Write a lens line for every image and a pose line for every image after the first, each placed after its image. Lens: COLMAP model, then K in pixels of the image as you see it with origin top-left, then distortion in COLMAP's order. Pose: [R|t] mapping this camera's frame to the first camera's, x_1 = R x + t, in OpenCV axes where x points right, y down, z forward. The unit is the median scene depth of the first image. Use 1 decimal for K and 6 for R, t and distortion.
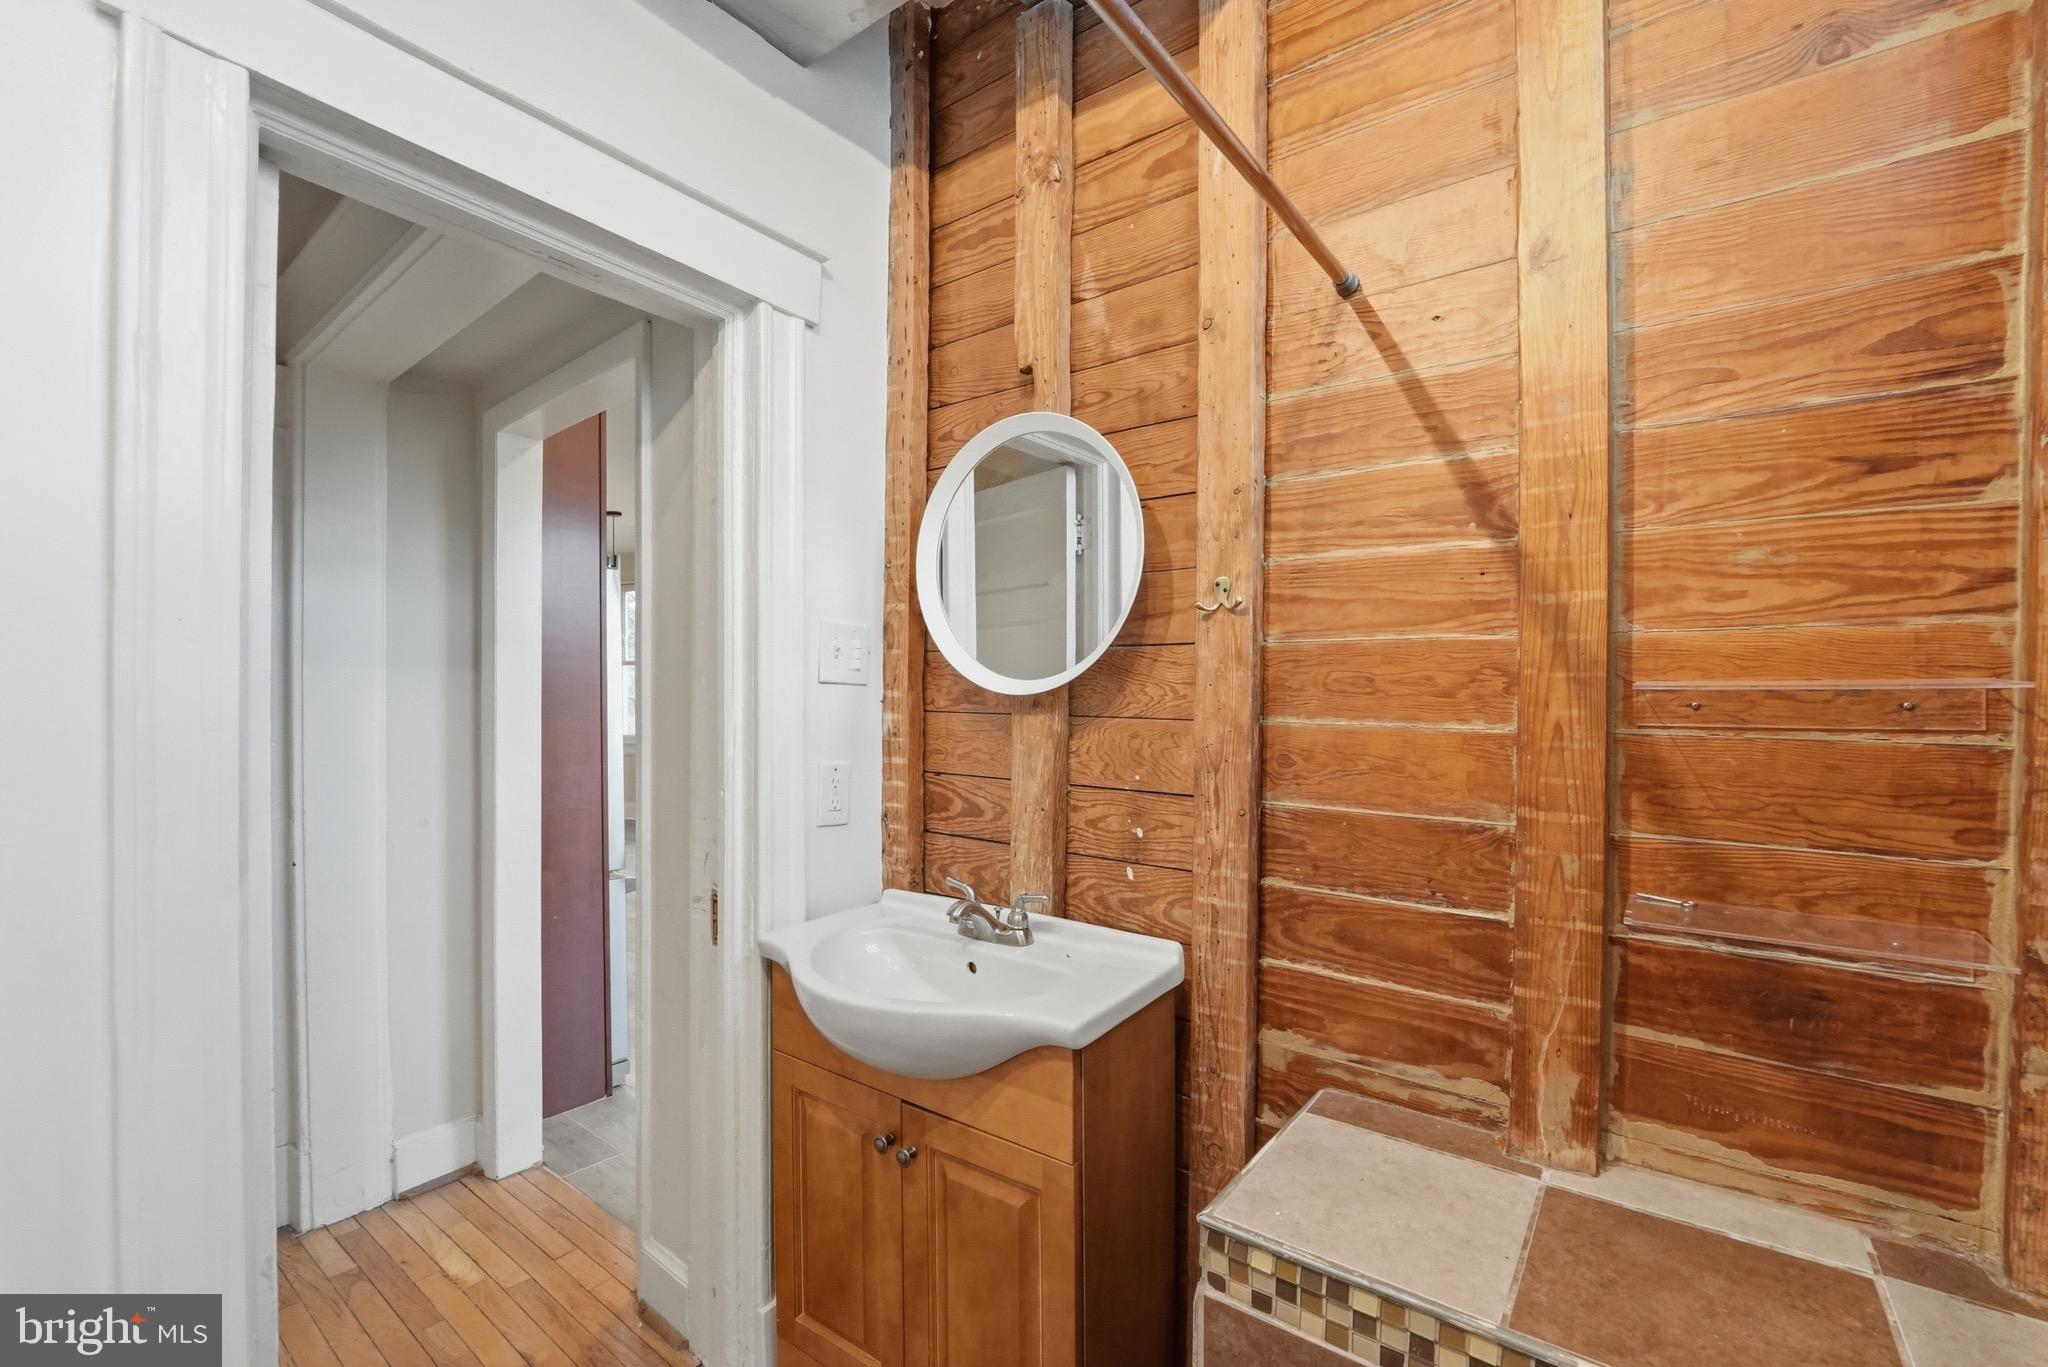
lens RADIAL K [[763.5, 0, 1057.0], [0, 763.5, 688.6], [0, 0, 1]] dist [-0.024956, 0.002924]
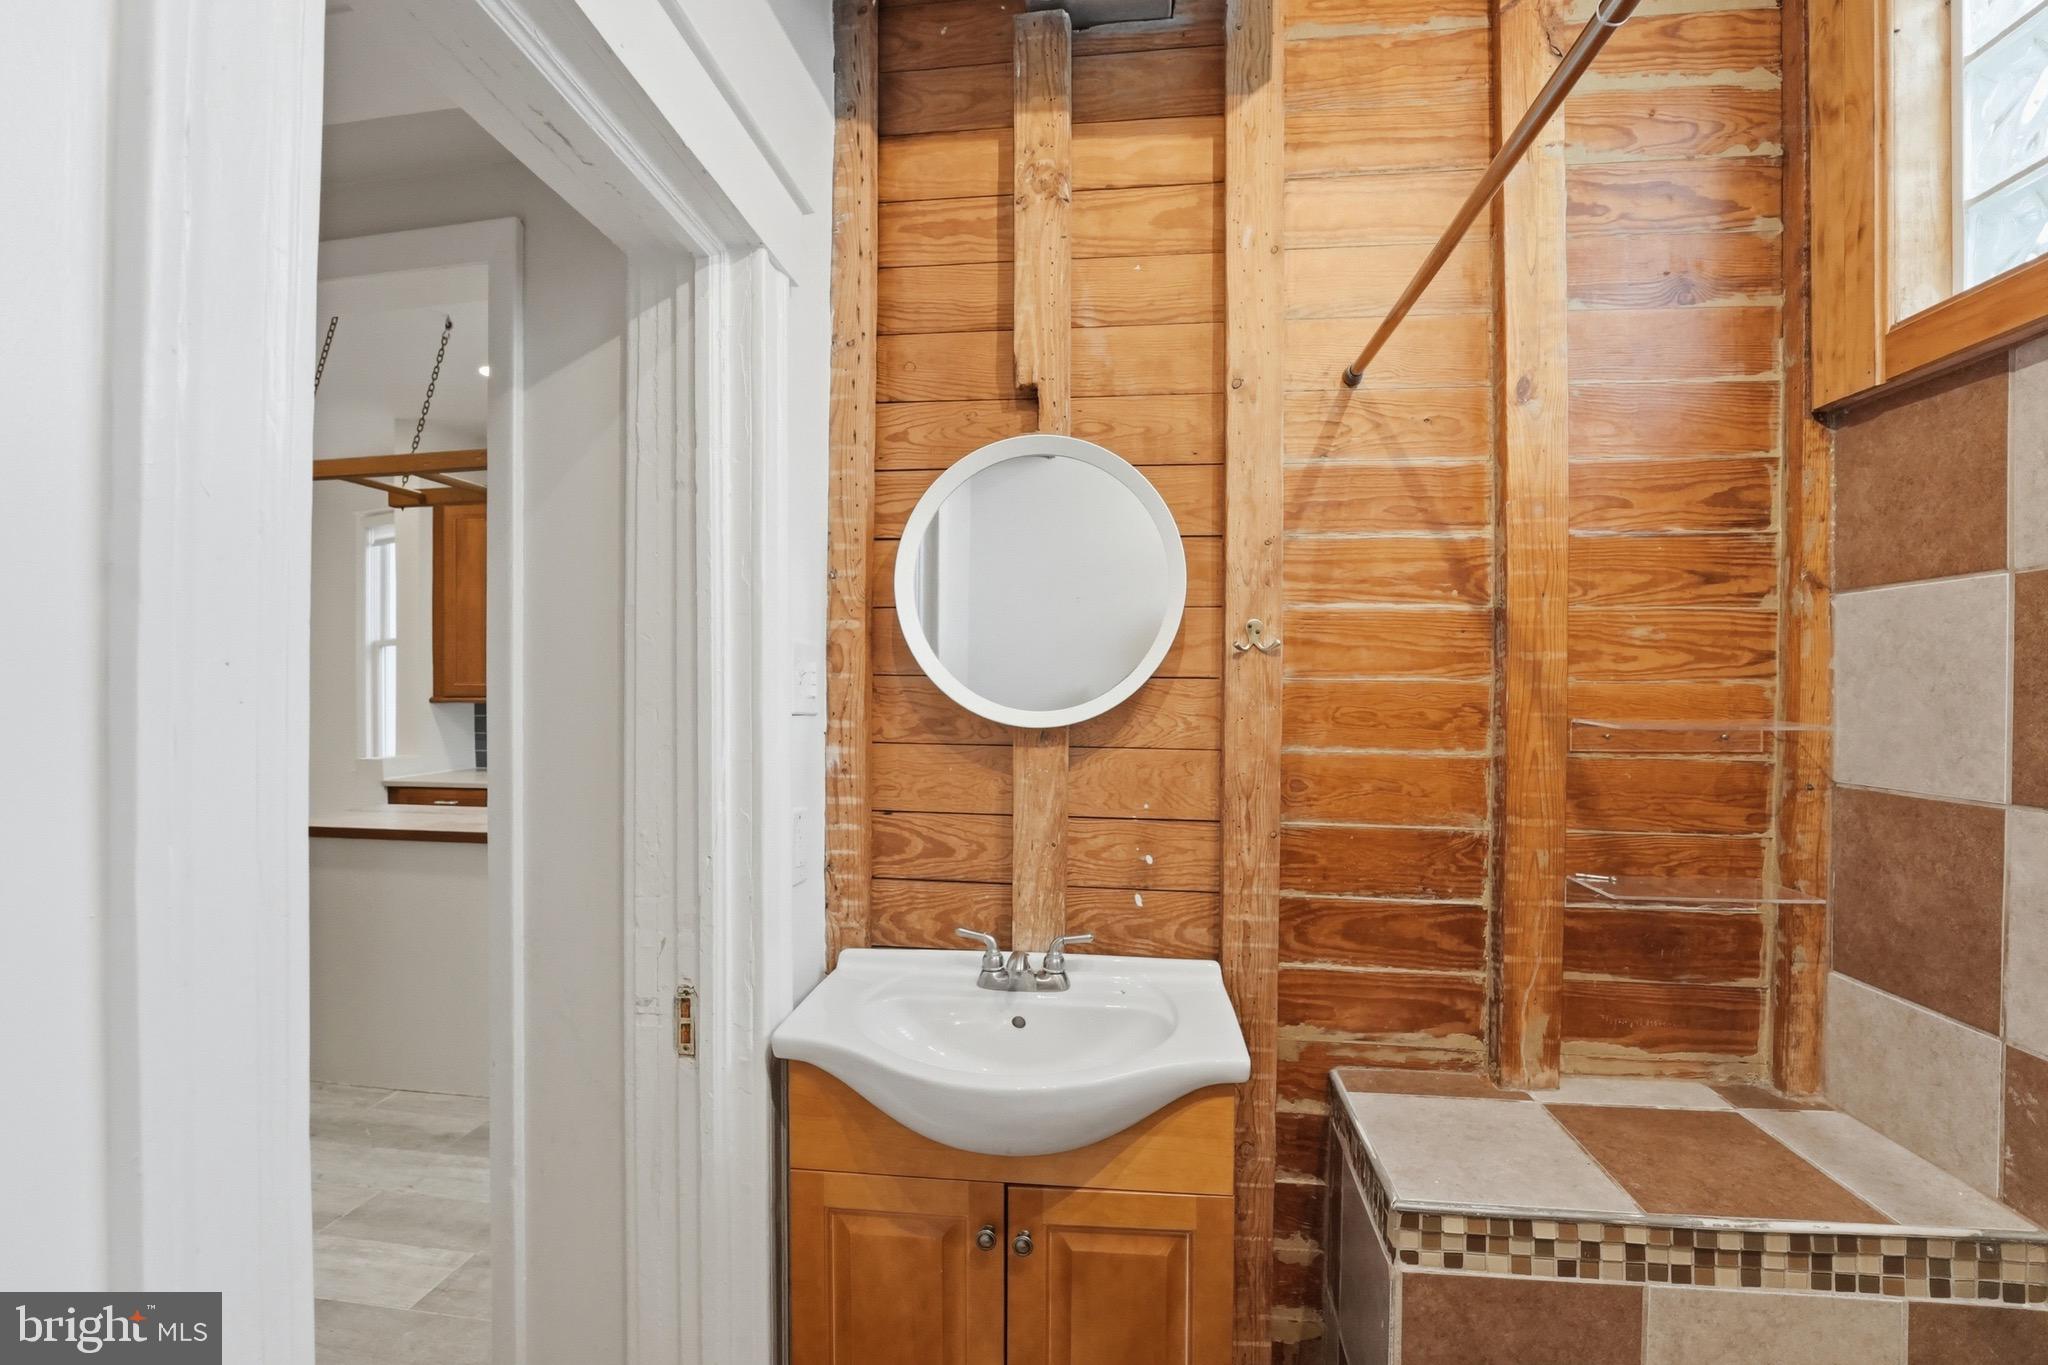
lens RADIAL K [[763.5, 0, 1057.0], [0, 763.5, 687.6], [0, 0, 1]] dist [-0.024956, 0.002924]
pose [[0.892112, 0.005232, 0.451784, -0.553440], [-0.004184, 0.999986, -0.003319, -0.046585], [-0.451795, 0.001070, 0.892121, 0.162844]]
